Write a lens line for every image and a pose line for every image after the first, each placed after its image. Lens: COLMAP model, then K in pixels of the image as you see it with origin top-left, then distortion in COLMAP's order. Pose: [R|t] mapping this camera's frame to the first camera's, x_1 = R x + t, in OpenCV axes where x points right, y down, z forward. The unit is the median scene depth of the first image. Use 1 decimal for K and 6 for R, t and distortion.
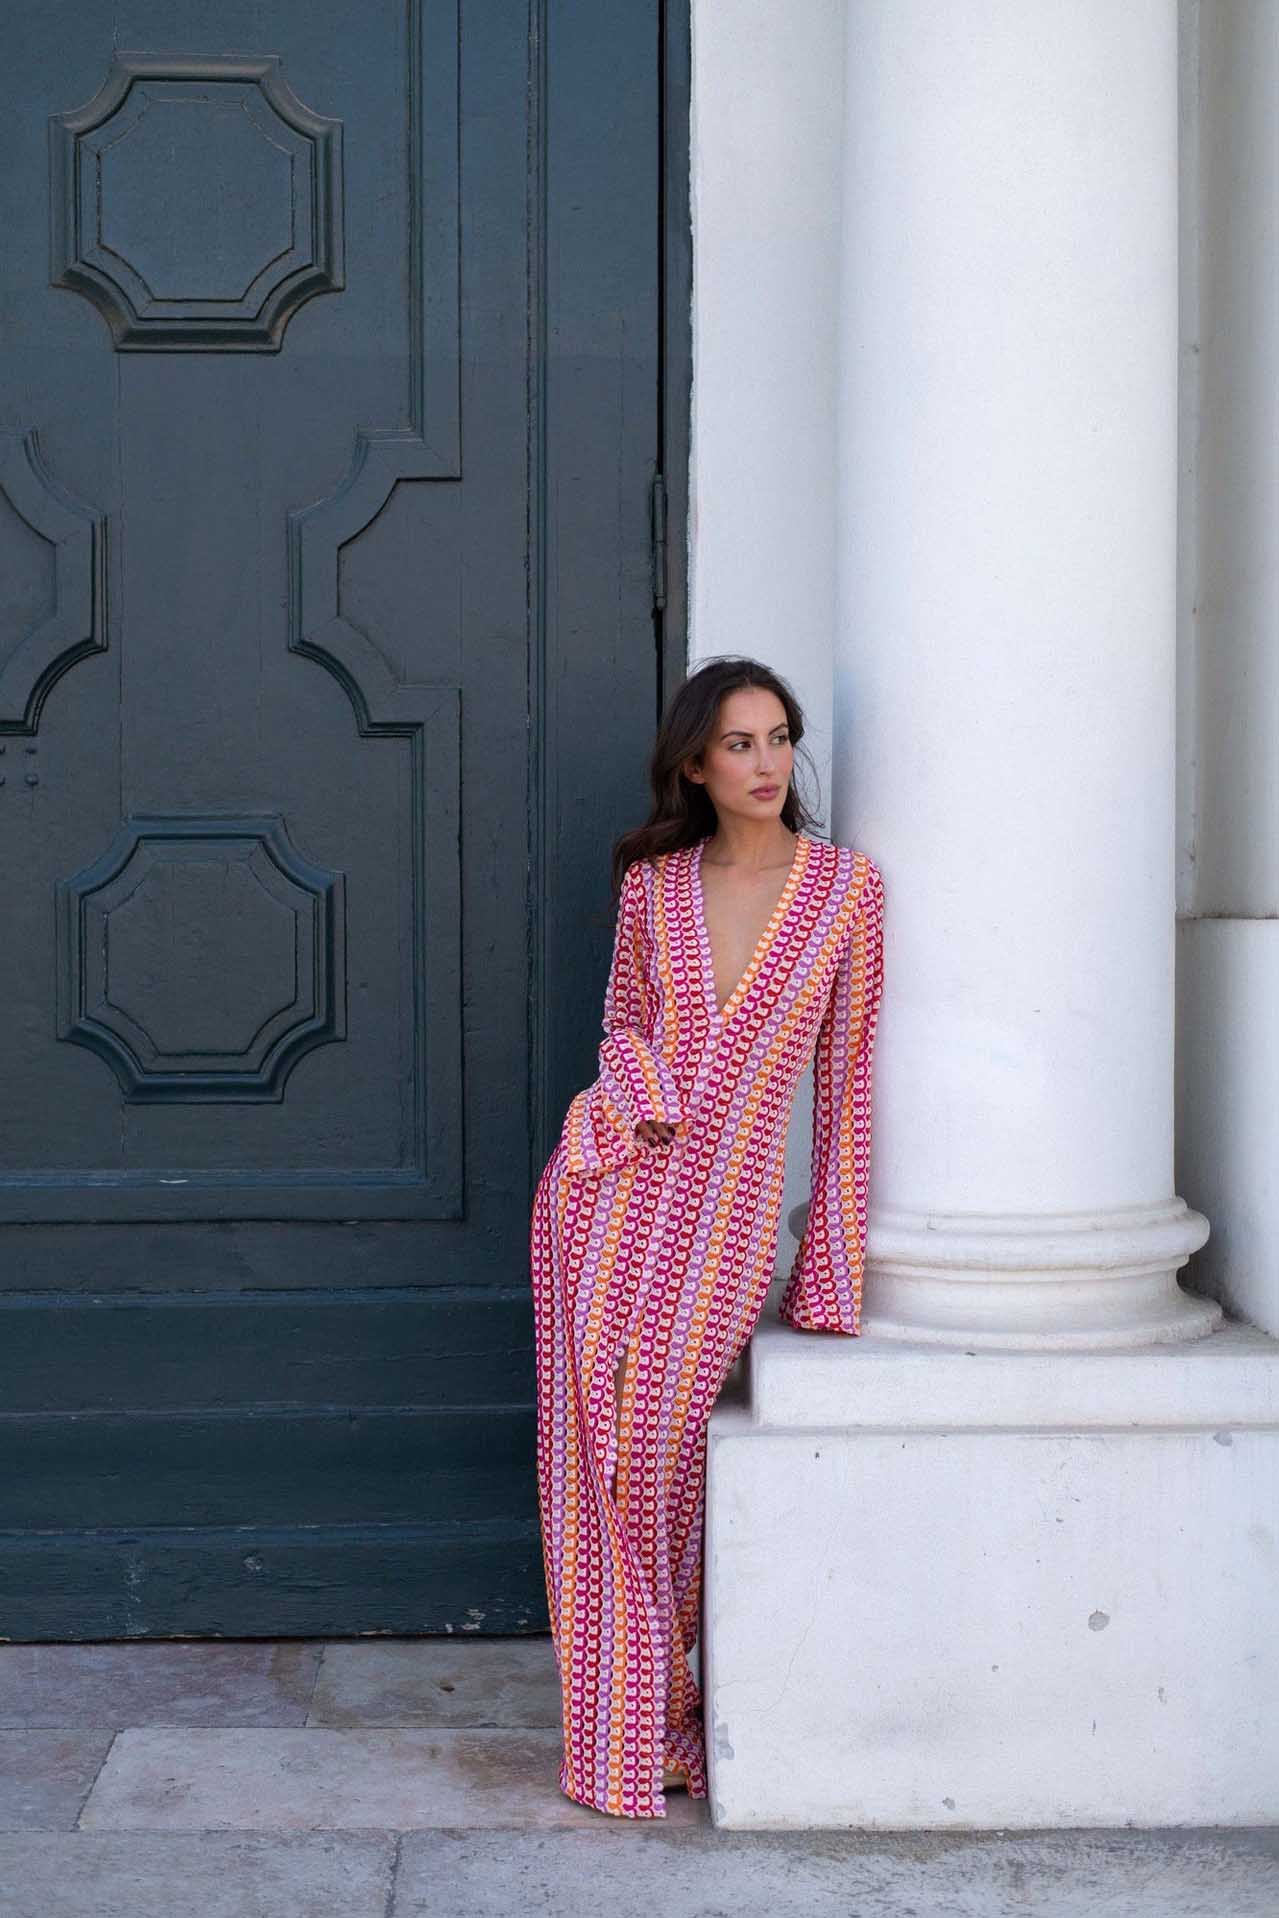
lens RADIAL K [[2698.7, 0, 639.5], [0, 2698.7, 959.0], [0, 0, 1]] dist [0.010271, -0.031597]
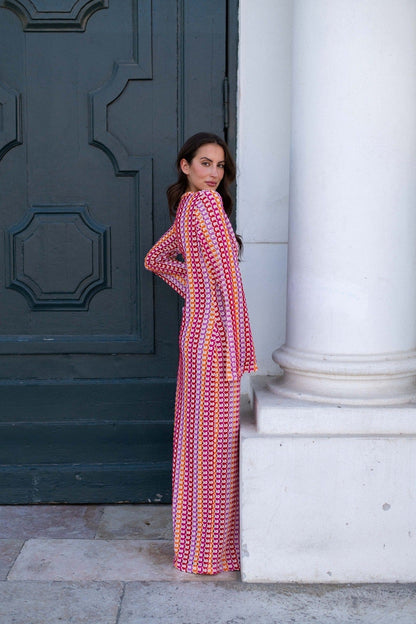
lens RADIAL K [[878.0, 0, 208.0], [0, 878.0, 312.0], [0, 0, 1]] dist [0.010271, -0.031597]
pose [[0.999541, 0.001938, -0.030234, 0.016438], [-0.000076, 0.998109, 0.061464, -0.000292], [0.030296, -0.061434, 0.997651, 0.116951]]
